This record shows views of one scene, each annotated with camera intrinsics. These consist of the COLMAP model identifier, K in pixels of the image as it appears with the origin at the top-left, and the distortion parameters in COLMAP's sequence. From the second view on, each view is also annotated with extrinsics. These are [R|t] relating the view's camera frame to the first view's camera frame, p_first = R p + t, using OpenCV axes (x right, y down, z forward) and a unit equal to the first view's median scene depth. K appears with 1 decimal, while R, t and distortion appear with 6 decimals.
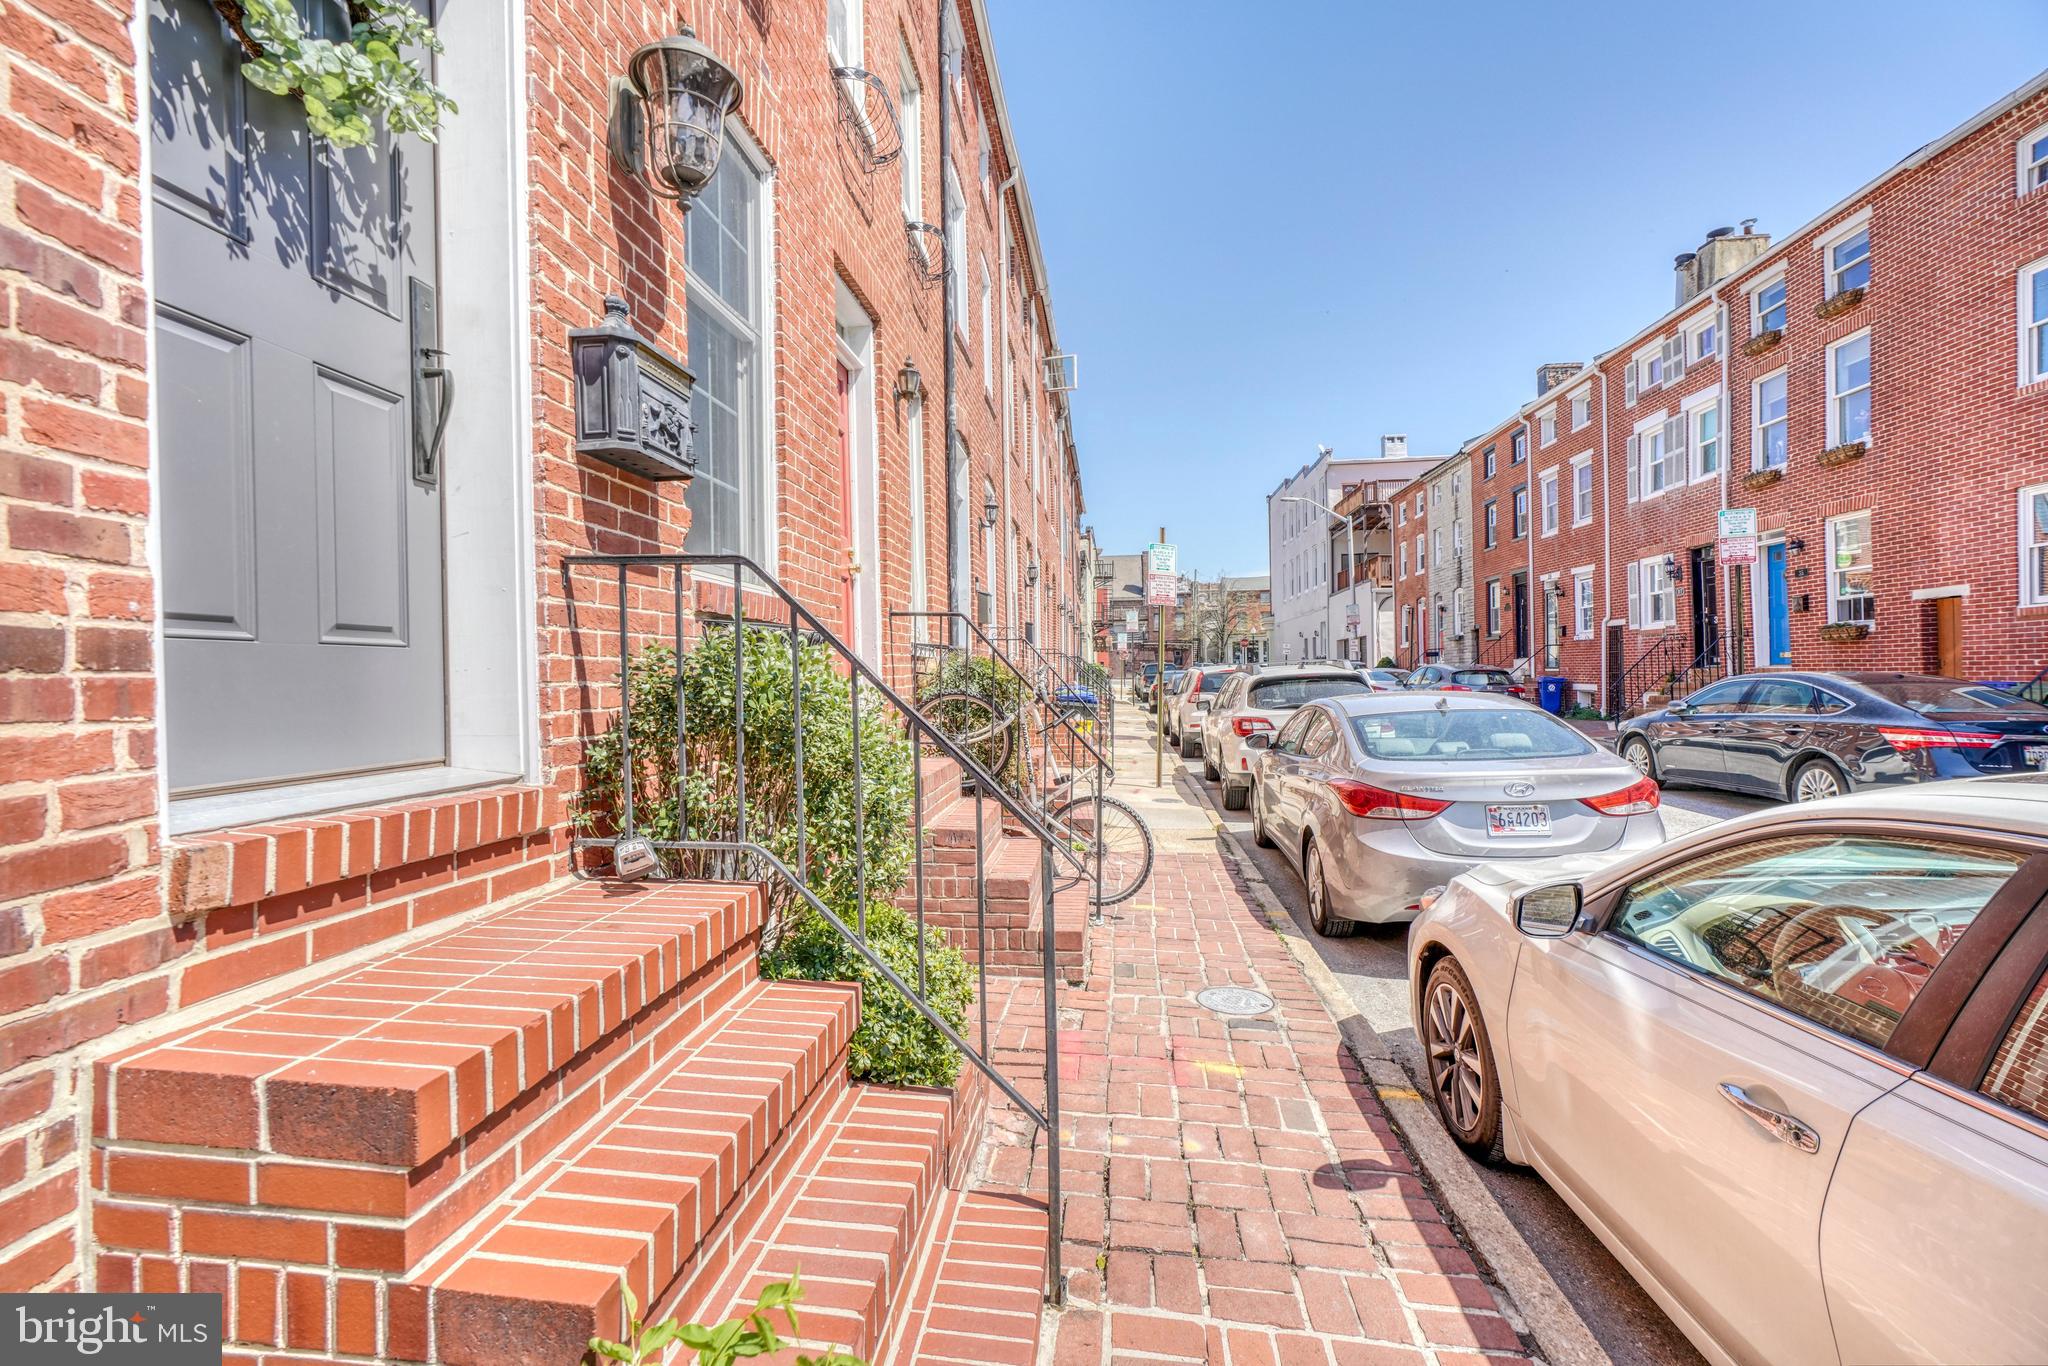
lens RADIAL K [[912.4, 0, 1017.0], [0, 912.4, 688.2], [0, 0, 1]] dist [-0.012595, 0.006535]
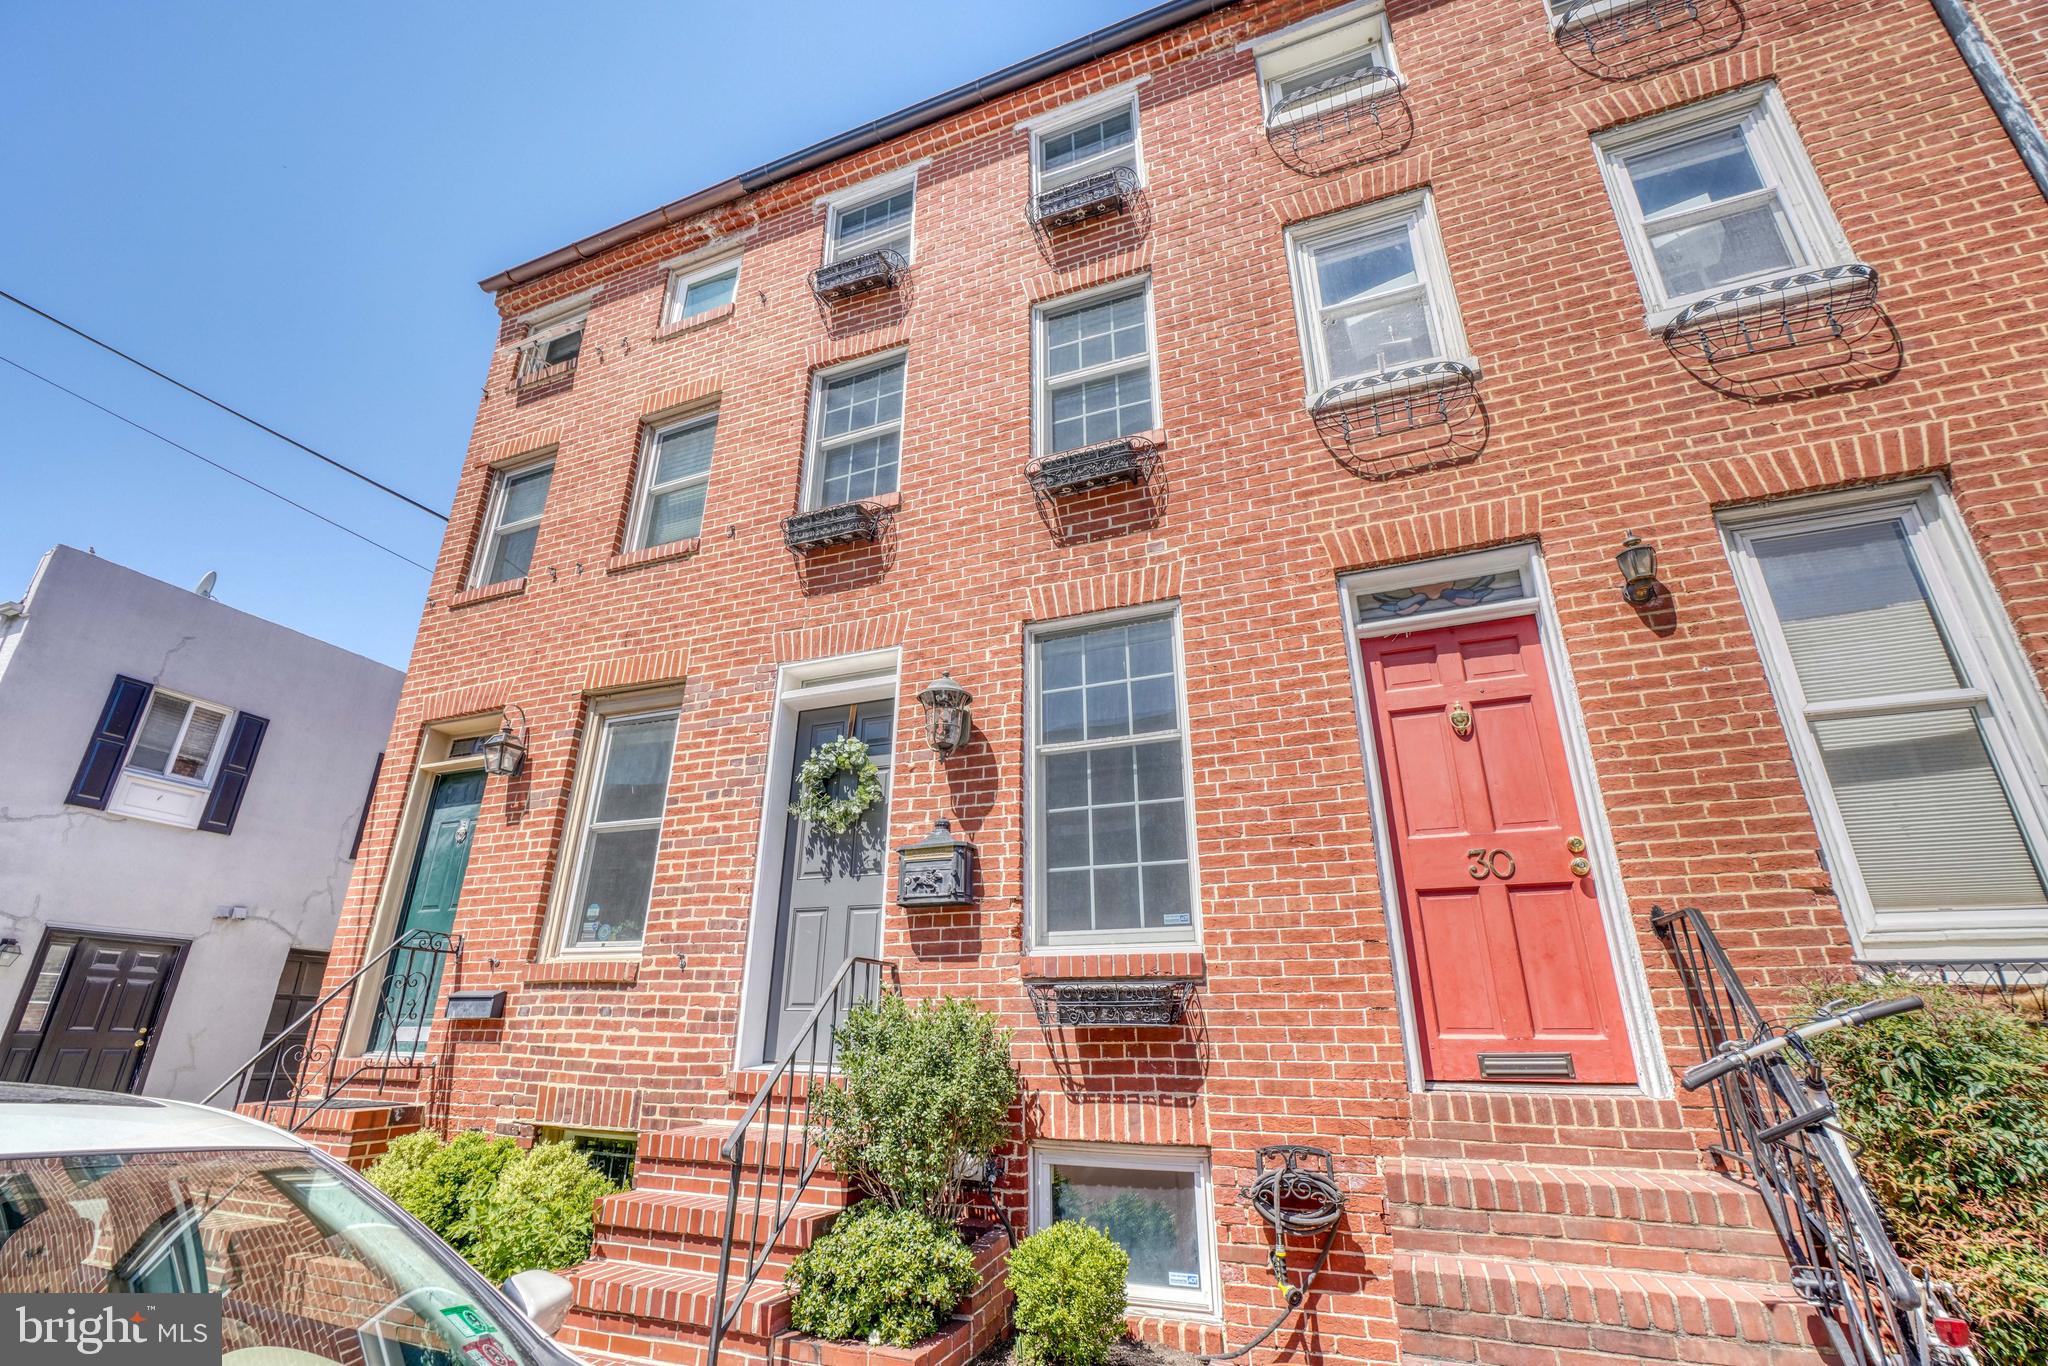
lens RADIAL K [[906.5, 0, 1015.8], [0, 906.5, 667.1], [0, 0, 1]] dist [-0.010224, 0.005828]
pose [[-0.279503, -0.347869, -0.894911, 2.141832], [-0.014211, 0.933455, -0.358414, -0.050157], [0.960040, -0.087460, -0.265847, 2.624414]]
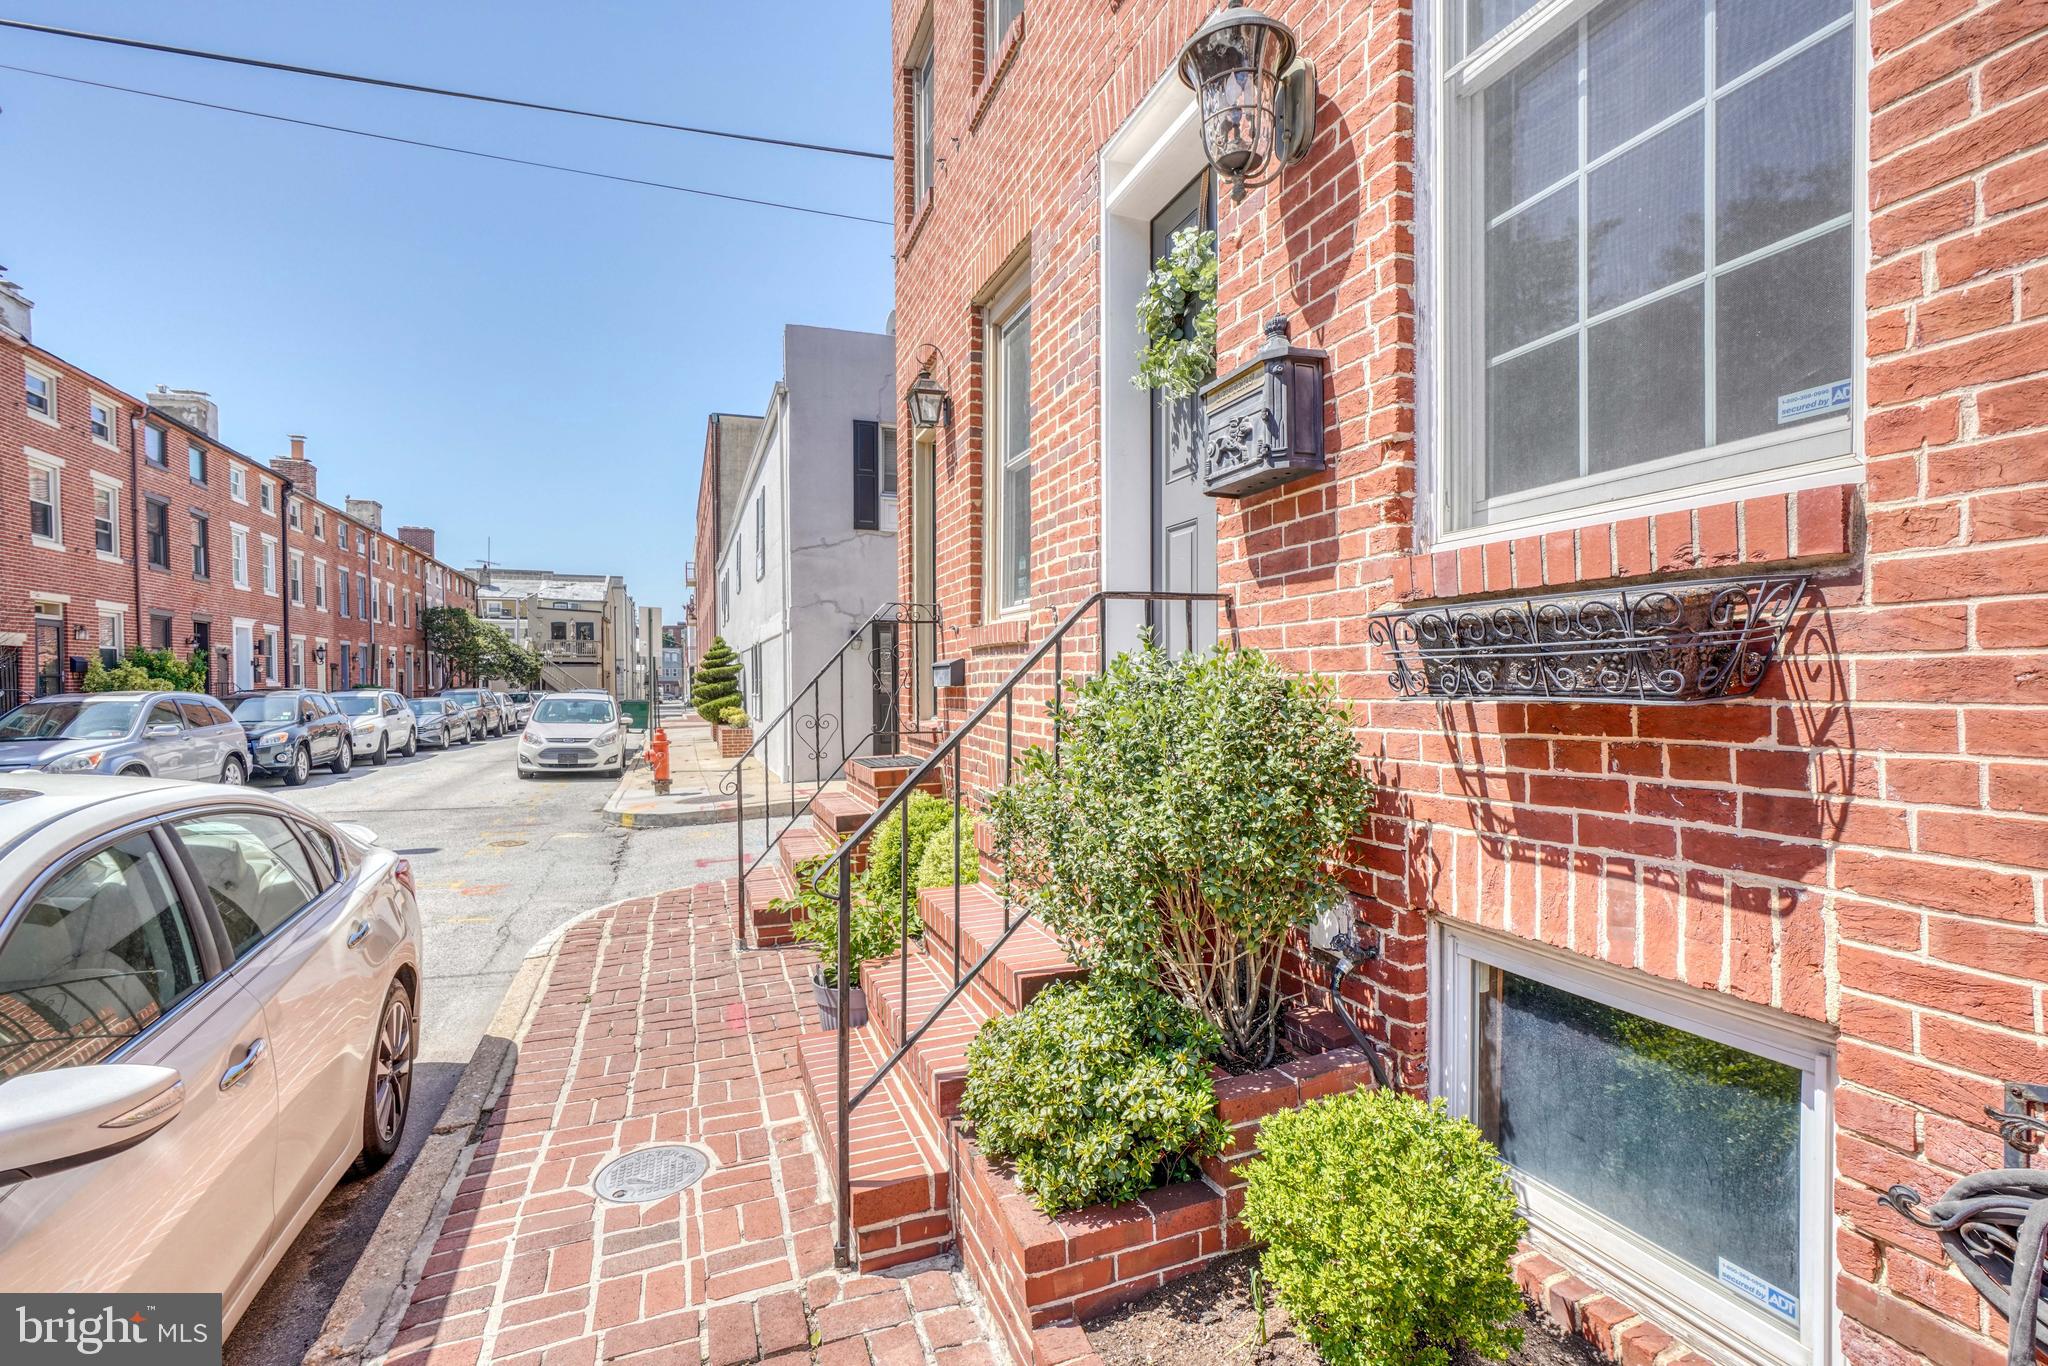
lens RADIAL K [[946.7, 0, 1020.5], [0, 946.7, 698.8], [0, 0, 1]] dist [-0.008799, 0.006978]
pose [[-0.895629, 0.034437, -0.443467, 0.452161], [0.020591, 0.999140, 0.036000, -0.076377], [0.444325, 0.023111, -0.895568, 2.803486]]
